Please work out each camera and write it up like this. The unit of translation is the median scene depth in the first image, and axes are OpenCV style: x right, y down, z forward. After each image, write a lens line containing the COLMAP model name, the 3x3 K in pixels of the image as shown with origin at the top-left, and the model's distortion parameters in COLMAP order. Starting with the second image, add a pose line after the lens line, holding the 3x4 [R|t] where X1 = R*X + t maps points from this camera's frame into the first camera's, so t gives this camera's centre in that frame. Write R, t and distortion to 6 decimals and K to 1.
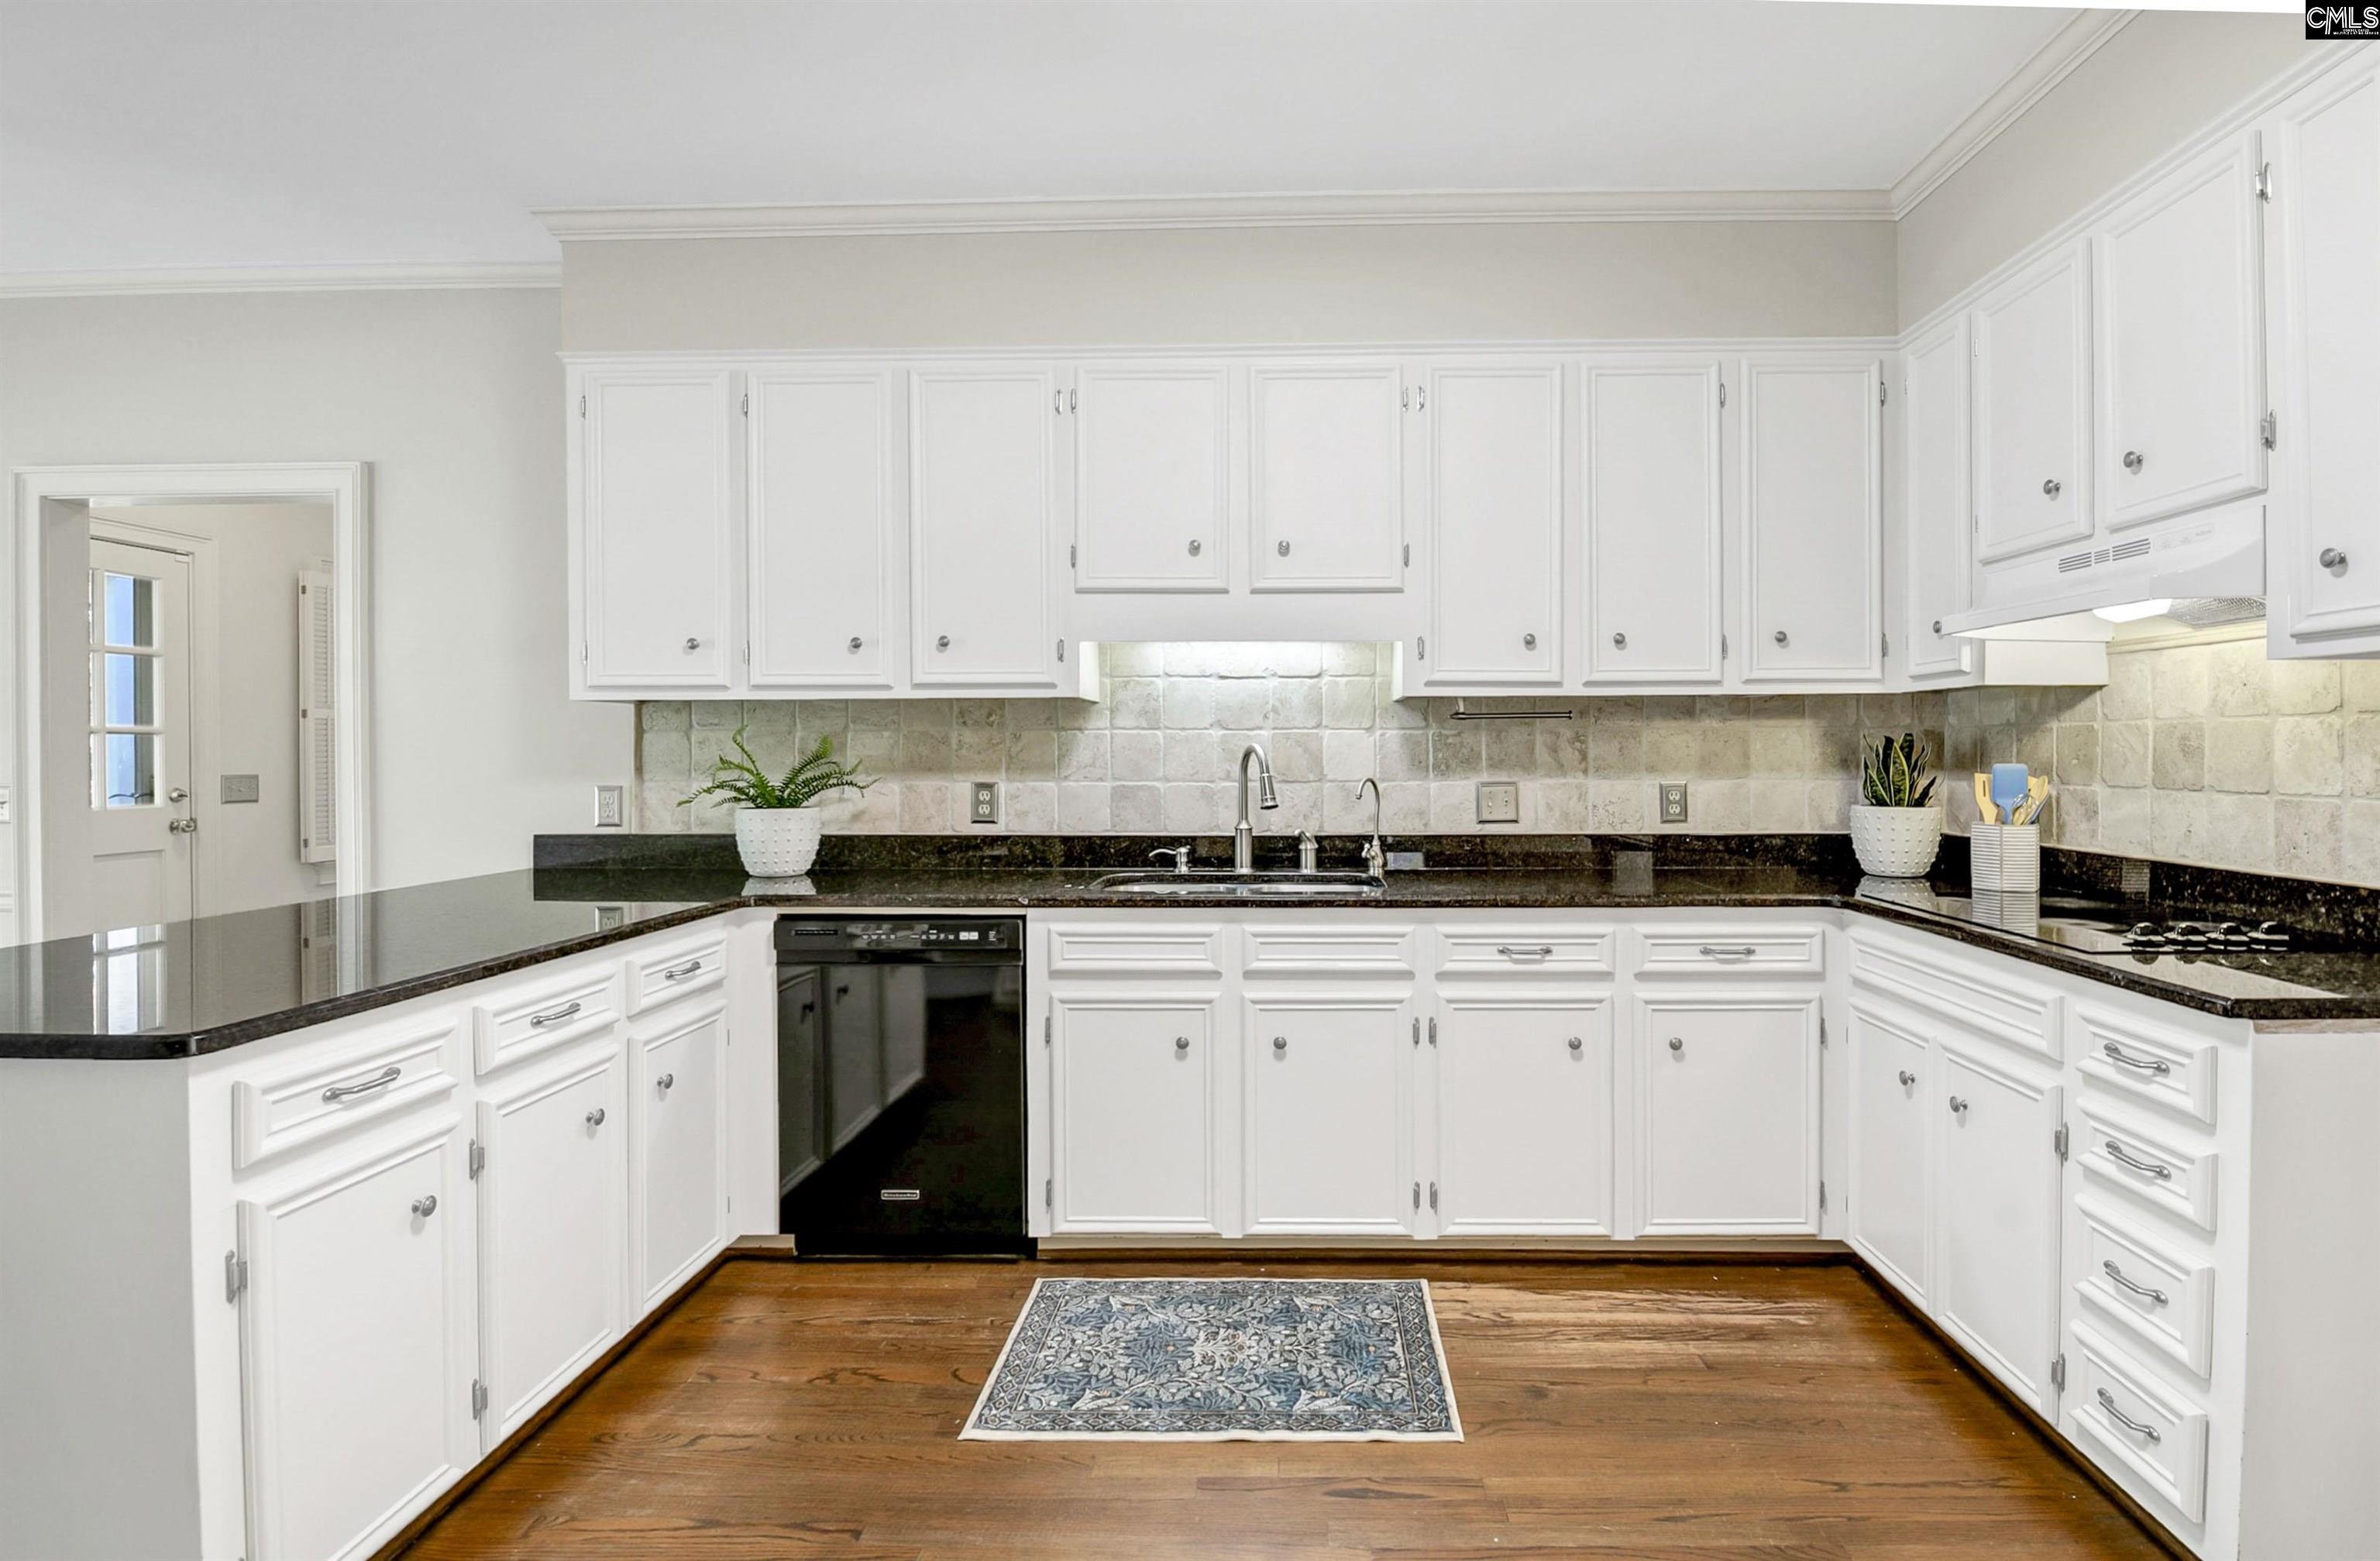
lens RADIAL K [[1147.2, 0, 1294.1], [0, 1147.2, 766.8], [0, 0, 1]] dist [-0.006515, -0.001509]
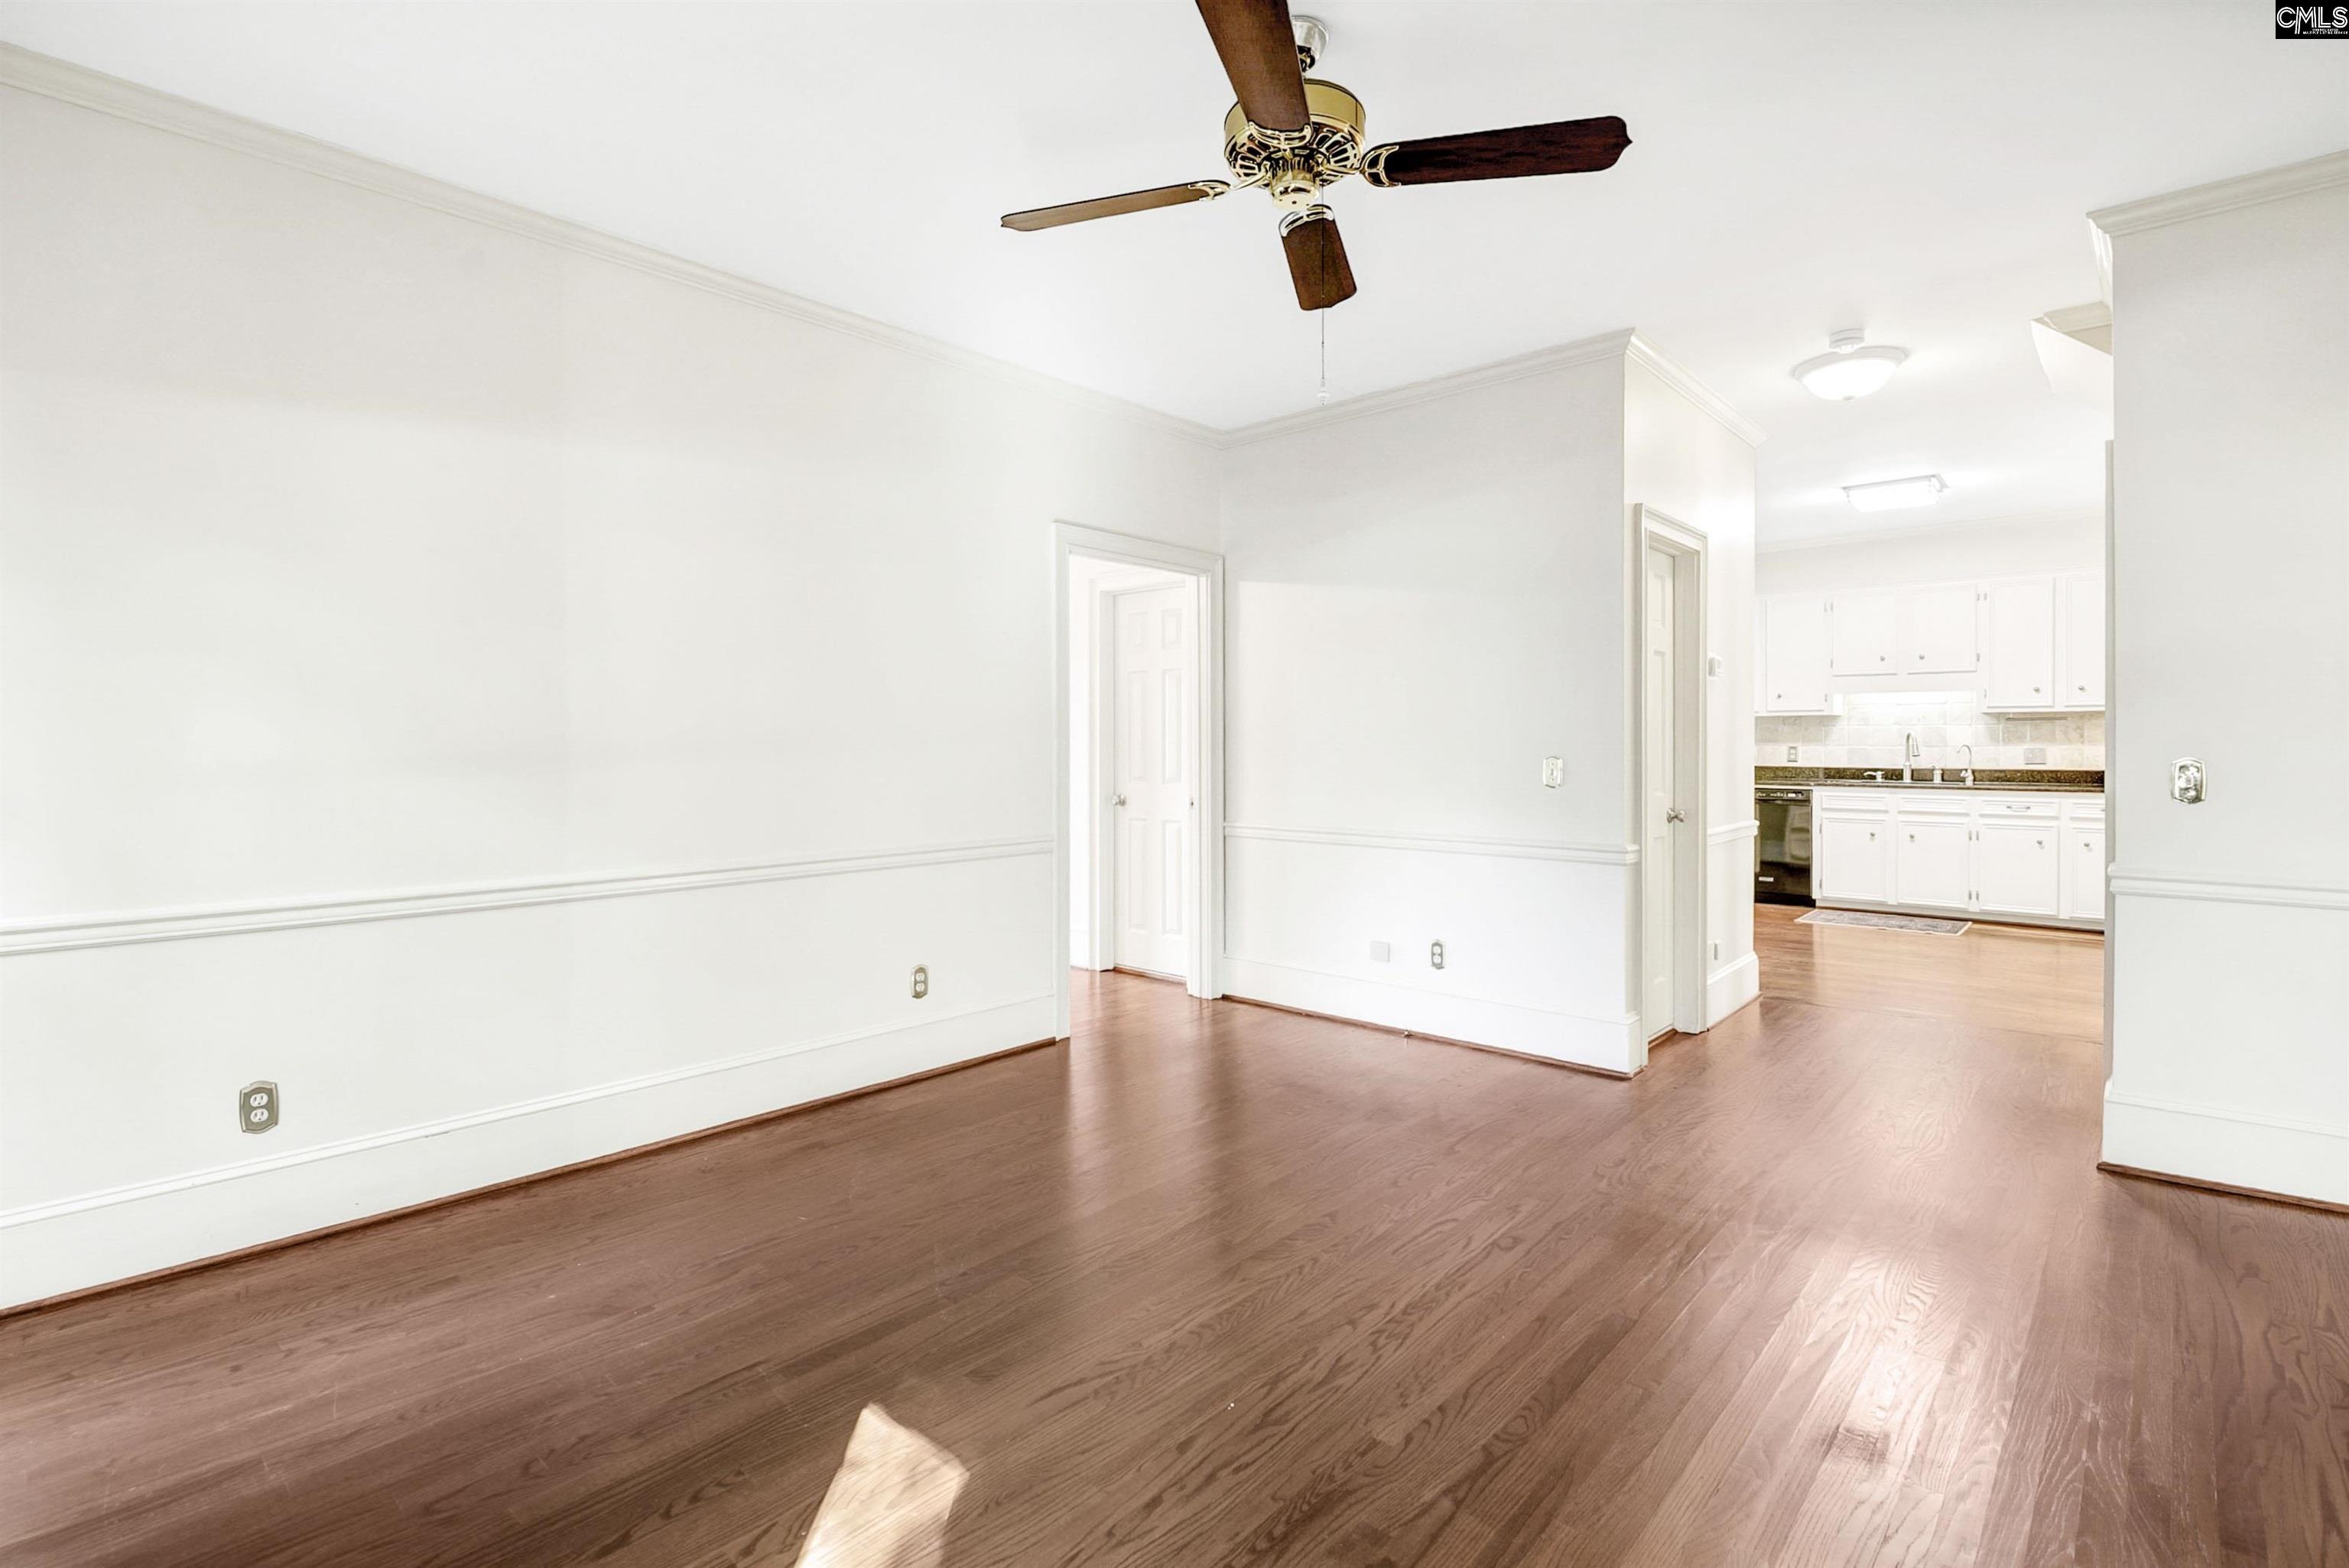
lens RADIAL K [[1132.2, 0, 1183.4], [0, 1132.2, 752.3], [0, 0, 1]] dist [-0.006515, -0.001509]
pose [[0.759278, 0.007155, -0.650728, 0.389435], [-0.008419, 0.999964, 0.001172, 0.038955], [0.650713, 0.004589, 0.759310, -2.054801]]
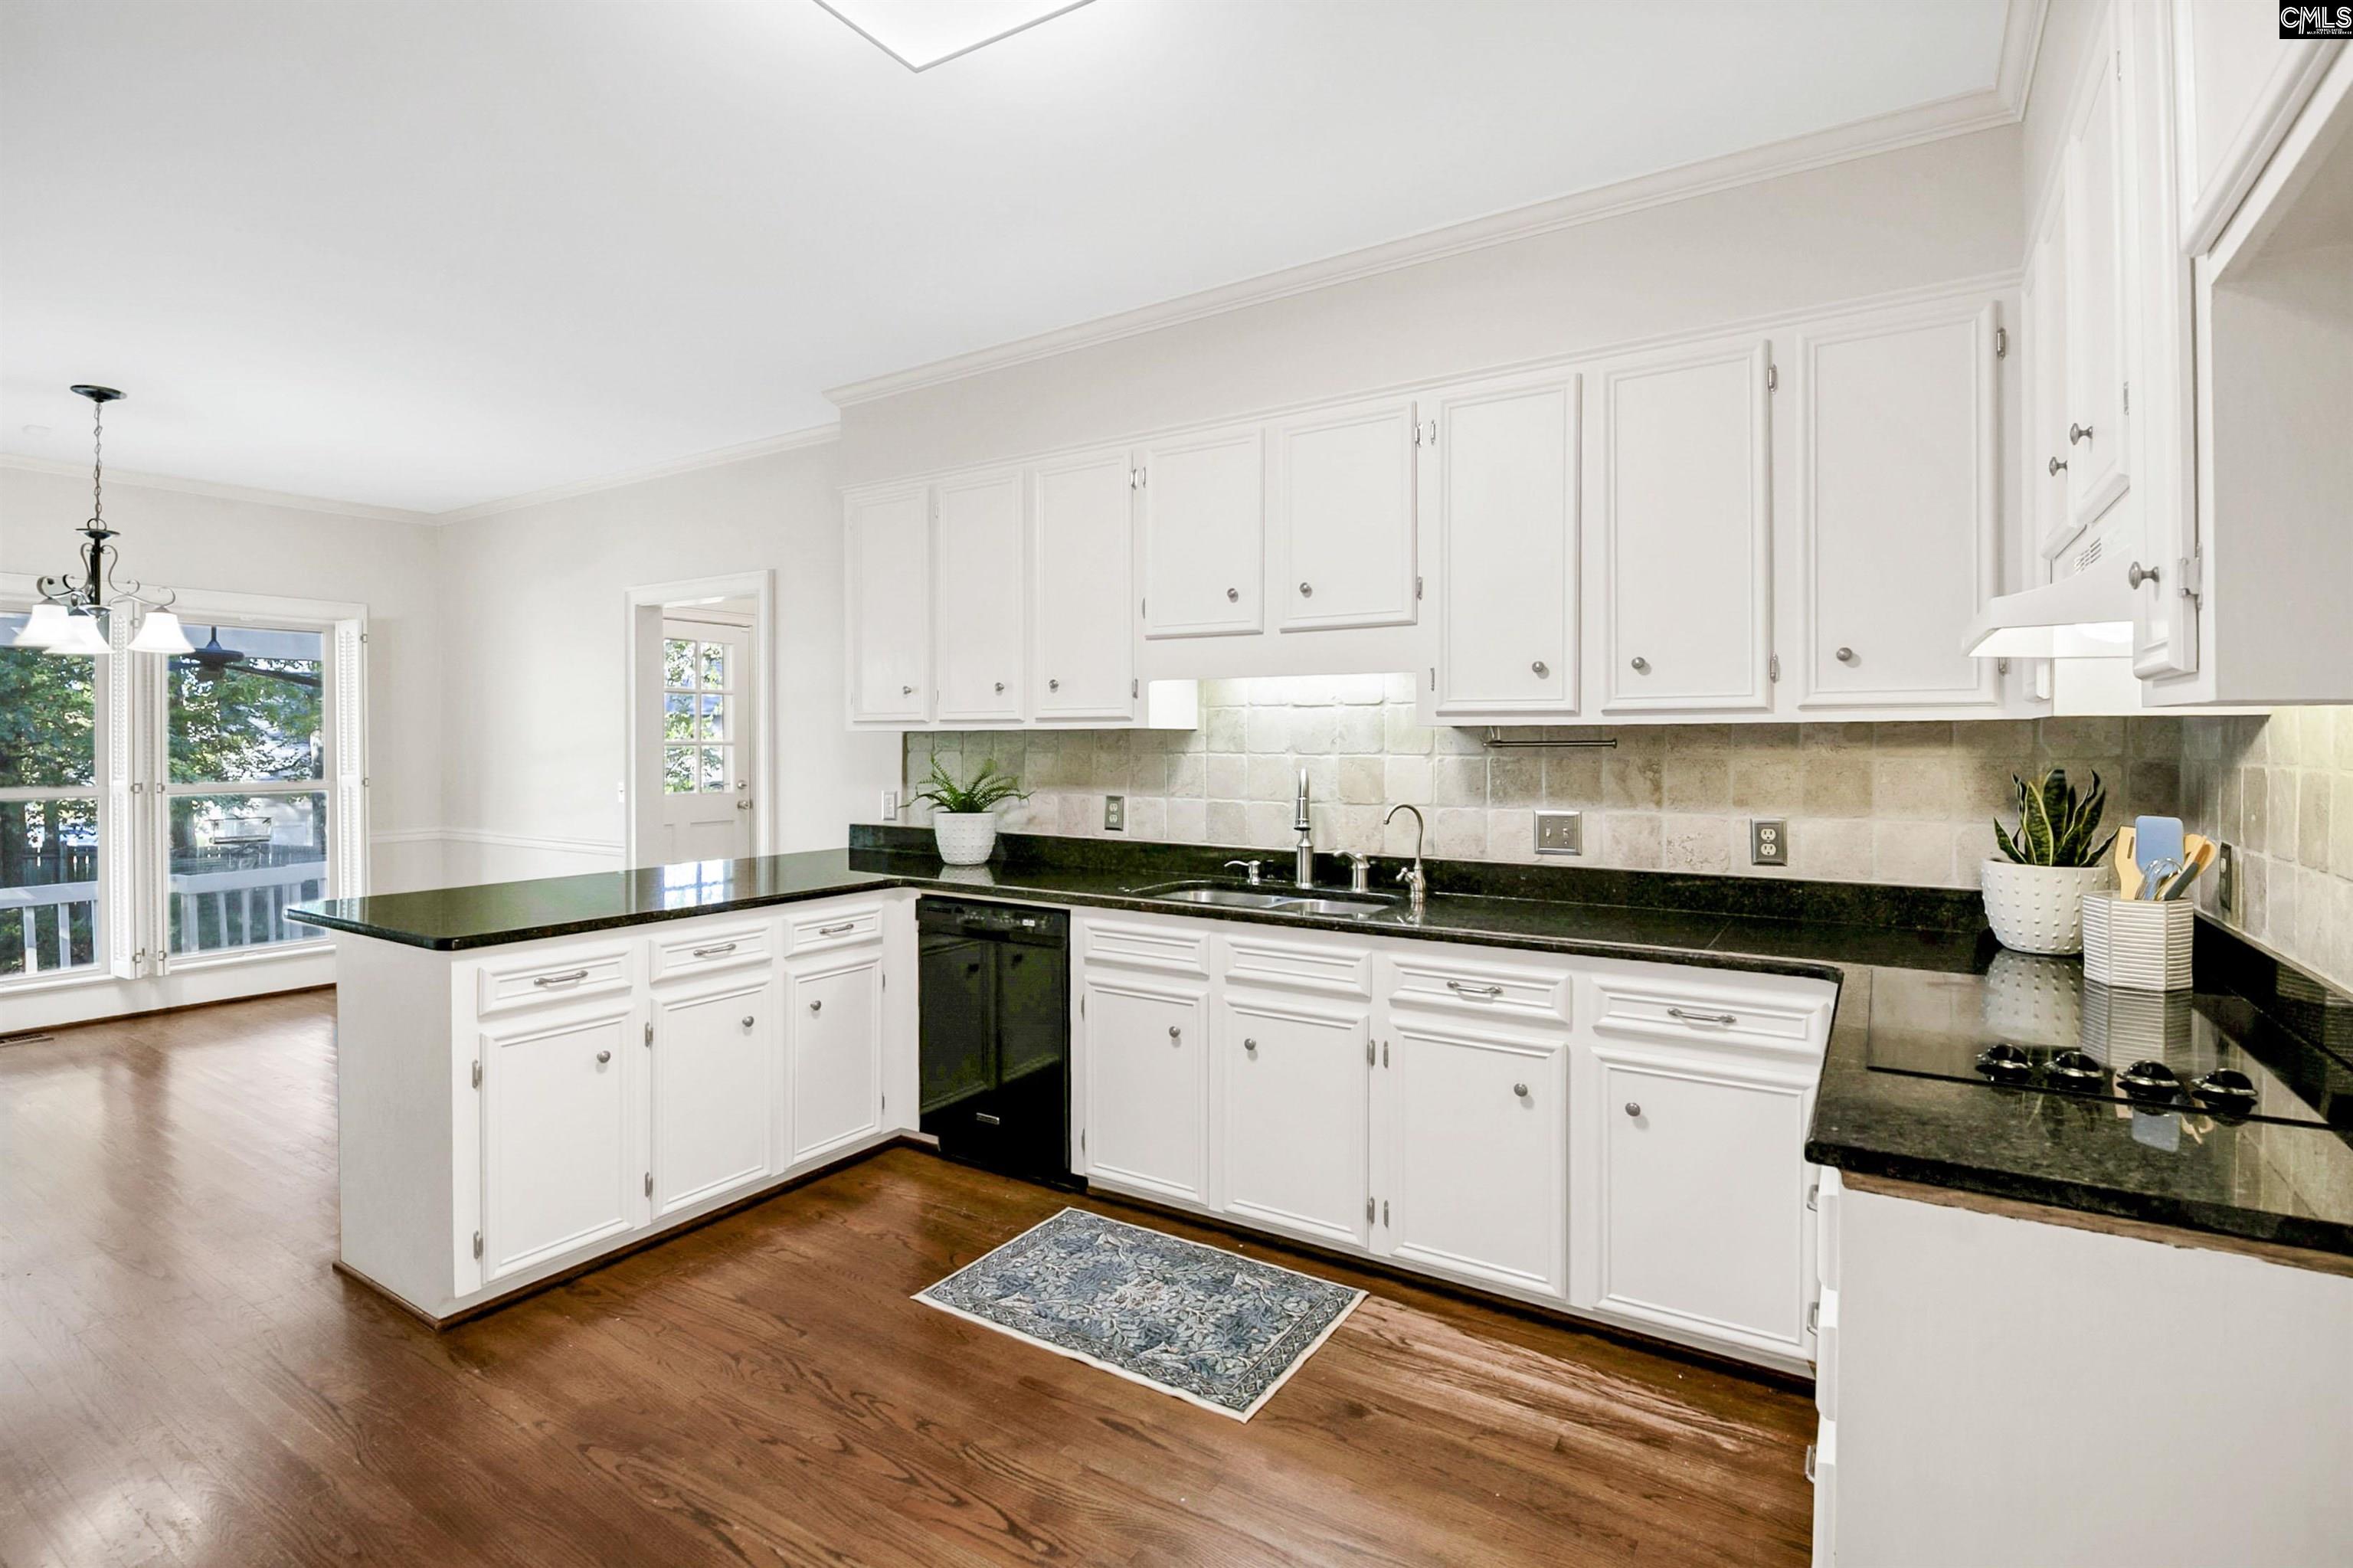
lens RADIAL K [[1134.3, 0, 1155.7], [0, 1134.3, 757.1], [0, 0, 1]] dist [-0.006515, -0.001509]
pose [[0.842380, 0.010738, -0.538778, 0.442576], [-0.009034, 0.999942, 0.005805, -0.037901], [0.538809, -0.000022, 0.842428, 0.025154]]
